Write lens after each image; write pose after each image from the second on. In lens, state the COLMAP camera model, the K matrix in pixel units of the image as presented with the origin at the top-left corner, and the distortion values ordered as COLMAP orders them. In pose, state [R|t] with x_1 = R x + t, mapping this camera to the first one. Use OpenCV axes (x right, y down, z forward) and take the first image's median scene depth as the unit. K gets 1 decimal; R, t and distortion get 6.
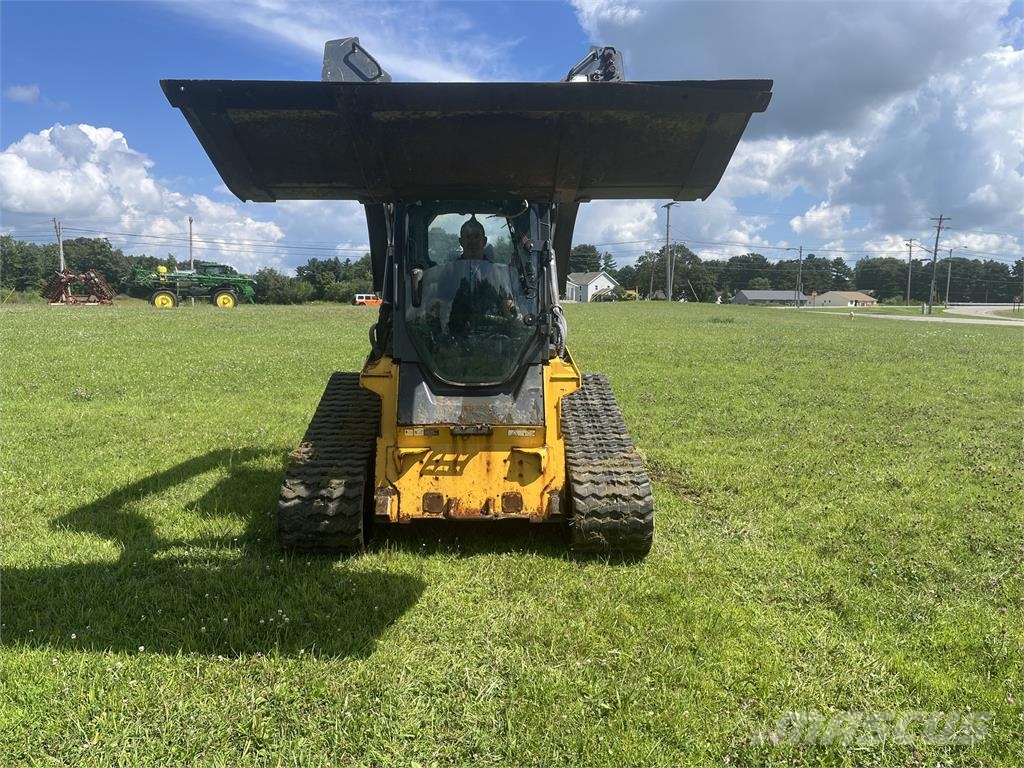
lens RADIAL K [[784.1, 0, 503.0], [0, 784.1, 365.2], [0, 0, 1]] dist [0.049628, -0.072170]
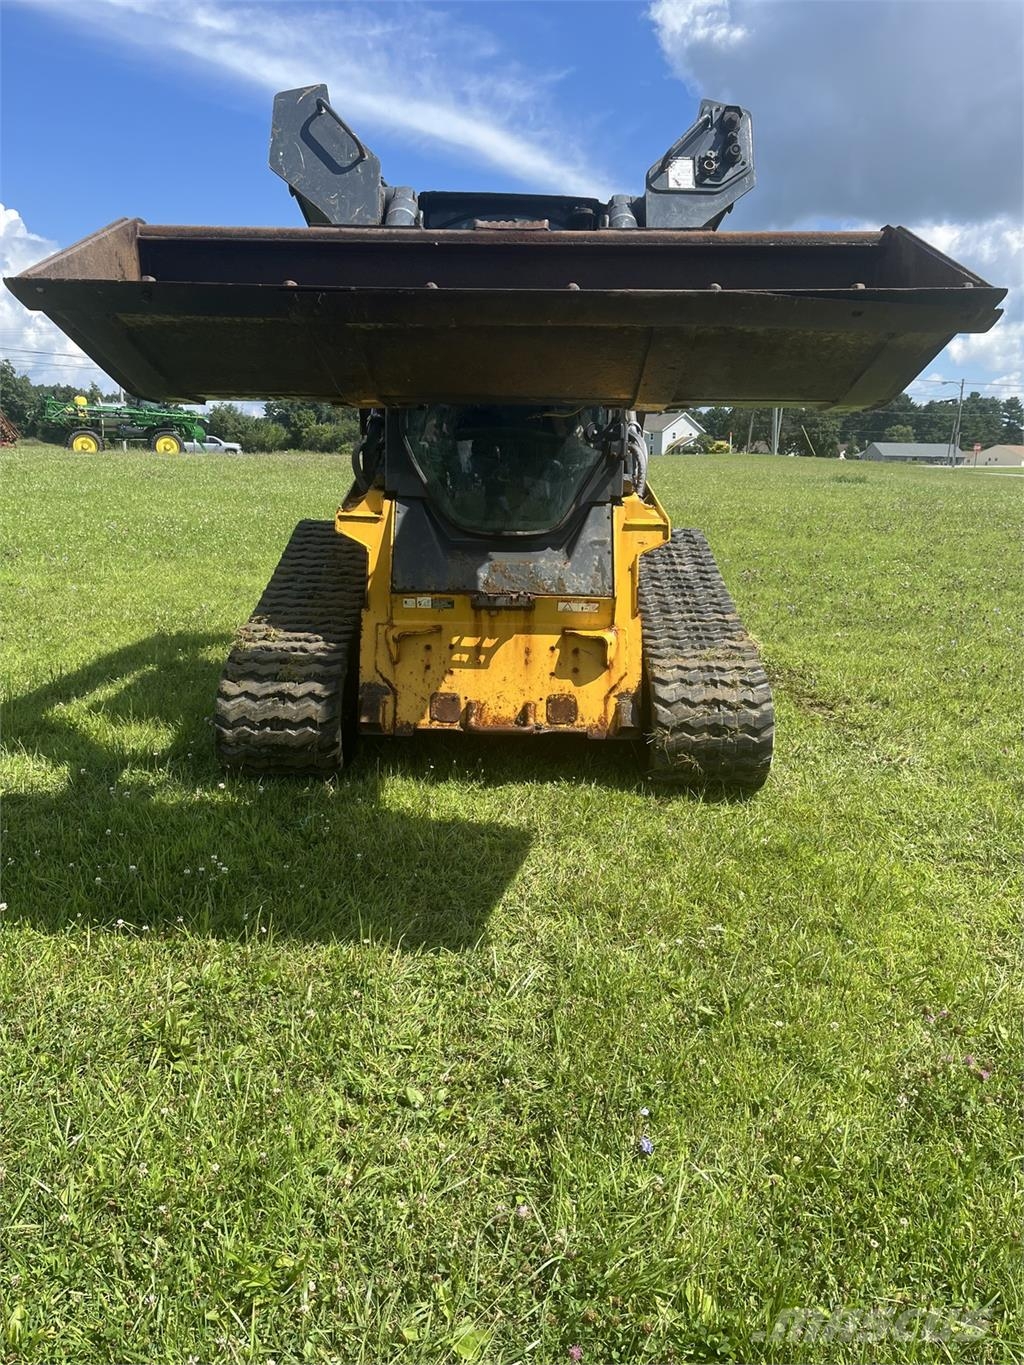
lens RADIAL K [[1045.2, 0, 512.0], [0, 1045.2, 682.5], [0, 0, 1]] dist [0.049628, -0.072170]
pose [[0.999469, 0.018566, -0.026791, -0.007567], [-0.014870, 0.991127, 0.132083, 0.033875], [0.029006, -0.131614, 0.990877, 0.111847]]
